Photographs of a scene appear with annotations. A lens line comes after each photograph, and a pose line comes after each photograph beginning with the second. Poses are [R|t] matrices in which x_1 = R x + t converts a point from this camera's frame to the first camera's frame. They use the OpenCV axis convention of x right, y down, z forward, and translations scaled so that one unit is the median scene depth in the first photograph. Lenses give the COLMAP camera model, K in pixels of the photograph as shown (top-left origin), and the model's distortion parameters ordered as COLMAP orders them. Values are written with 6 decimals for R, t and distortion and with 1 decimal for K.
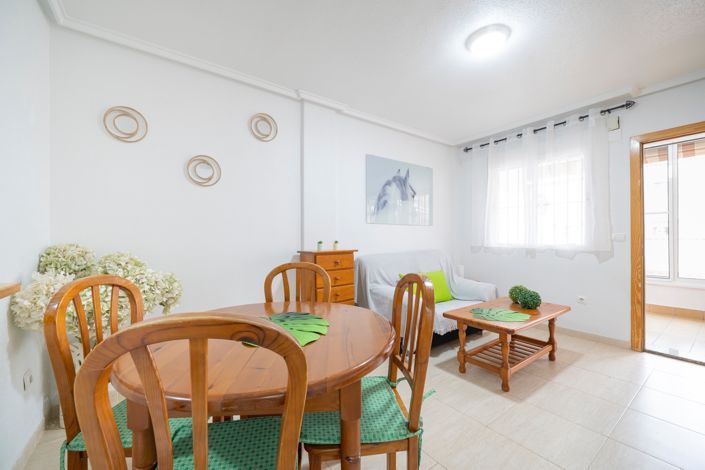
lens RADIAL K [[277.8, 0, 352.5], [0, 277.8, 235.0], [0, 0, 1]] dist [-0.000124, -0.000005]
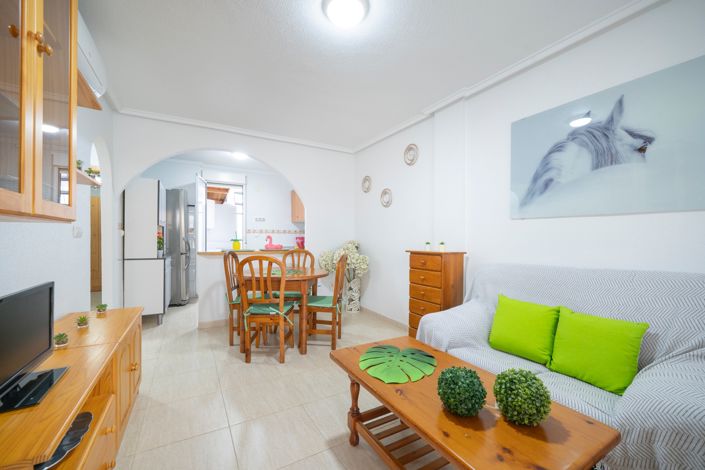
lens RADIAL K [[277.8, 0, 352.5], [0, 277.8, 235.0], [0, 0, 1]] dist [-0.000124, -0.000005]
pose [[-0.092696, -0.002737, -0.995691, 0.771542], [0.000319, 0.999996, -0.002779, -0.000444], [0.995694, -0.000576, -0.092695, 0.635166]]
